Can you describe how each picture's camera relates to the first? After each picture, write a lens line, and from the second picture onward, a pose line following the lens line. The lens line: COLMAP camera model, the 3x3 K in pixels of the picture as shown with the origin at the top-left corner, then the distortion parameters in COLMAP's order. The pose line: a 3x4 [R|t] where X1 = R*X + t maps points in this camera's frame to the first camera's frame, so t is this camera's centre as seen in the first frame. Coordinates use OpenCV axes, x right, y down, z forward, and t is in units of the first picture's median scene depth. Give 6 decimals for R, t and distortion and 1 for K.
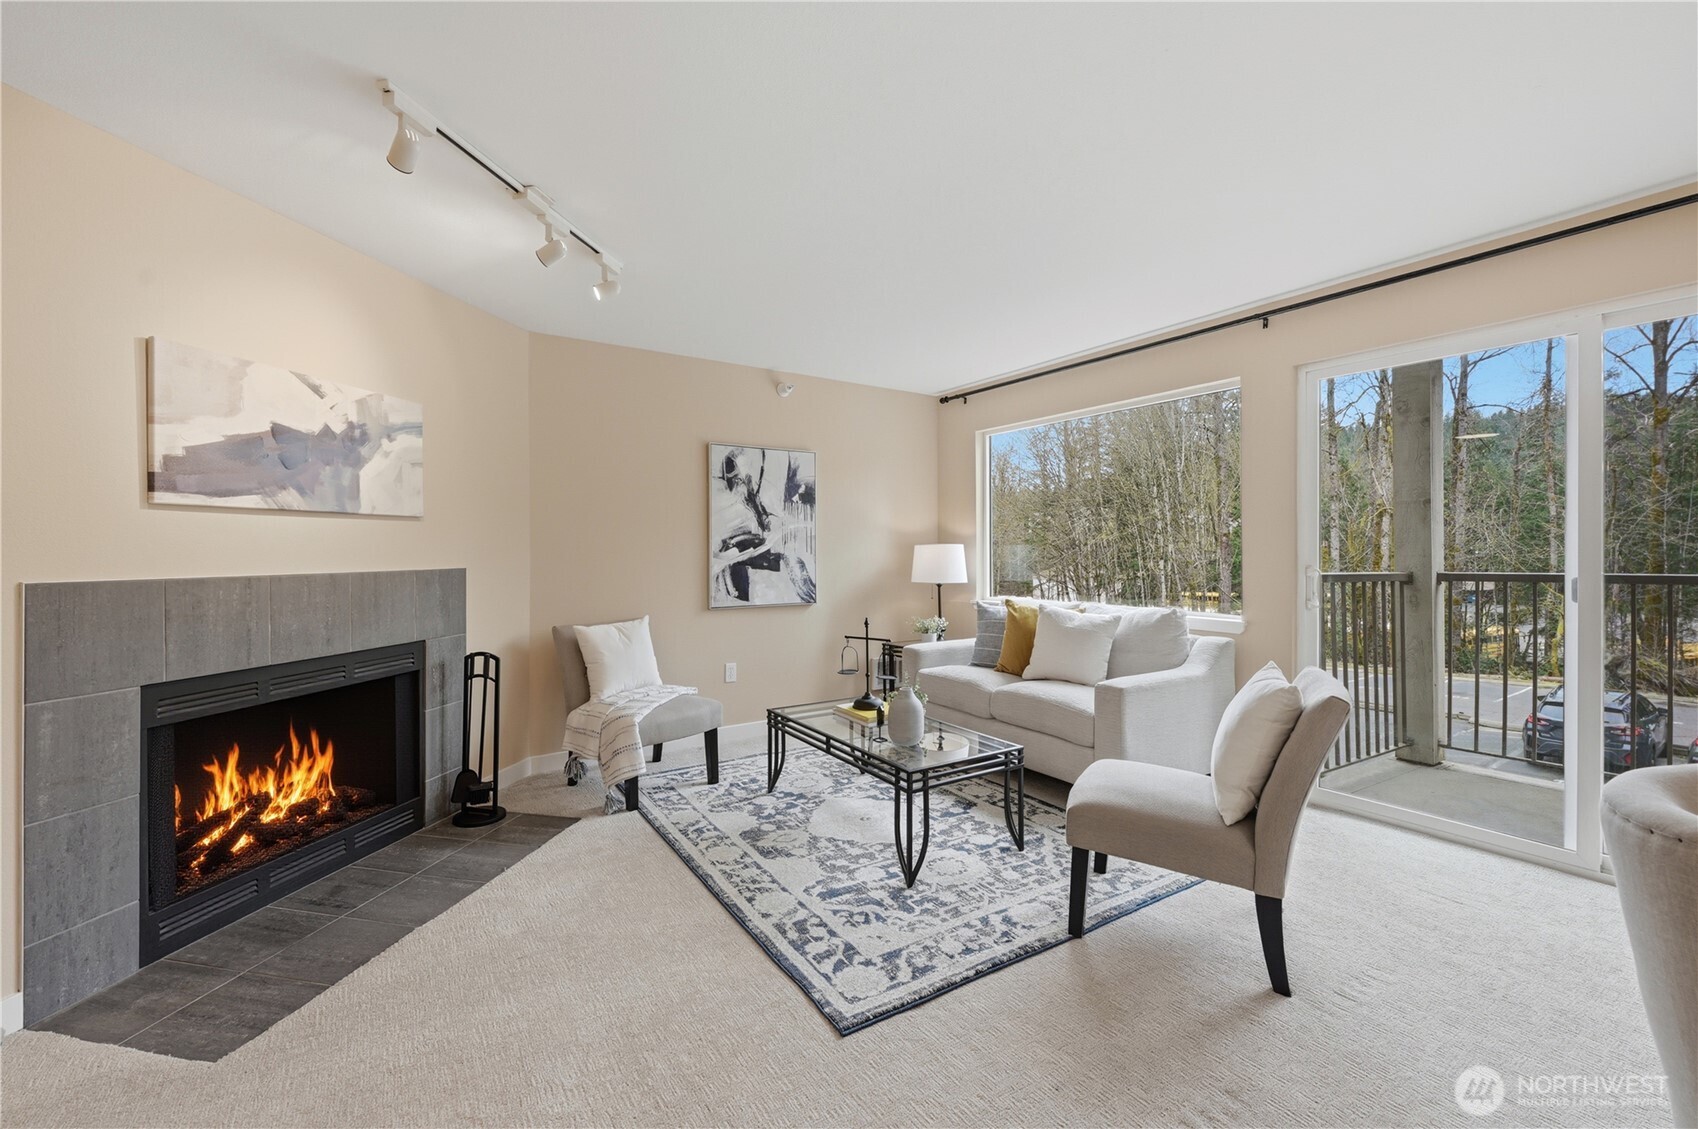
lens RADIAL K [[706.6, 0, 859.5], [0, 706.6, 556.0], [0, 0, 1]] dist [-0.000429, 0.000342]
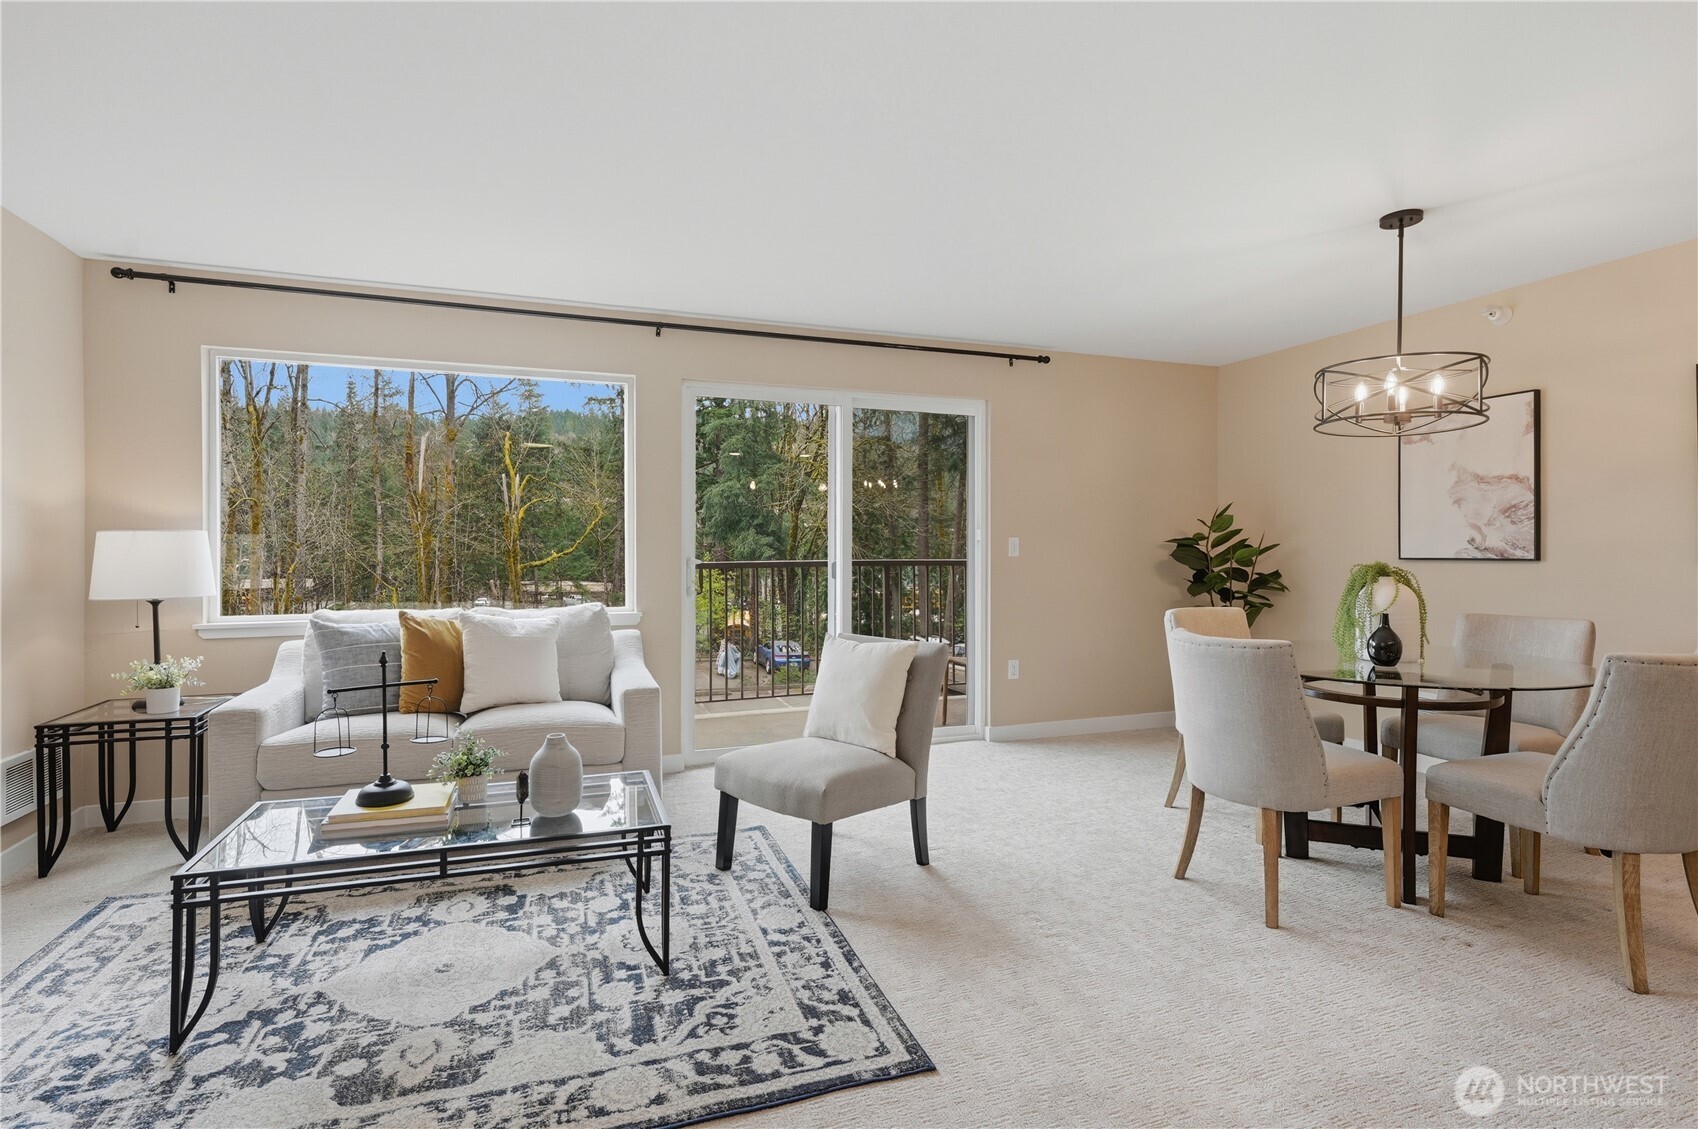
lens RADIAL K [[792.6, 0, 848.4], [0, 792.6, 556.2], [0, 0, 1]] dist [0.000727, -0.000393]
pose [[0.241317, -0.008919, 0.970405, -0.740332], [0.003372, 0.999959, 0.008353, 0.001018], [-0.970440, 0.001256, 0.241338, 0.606715]]
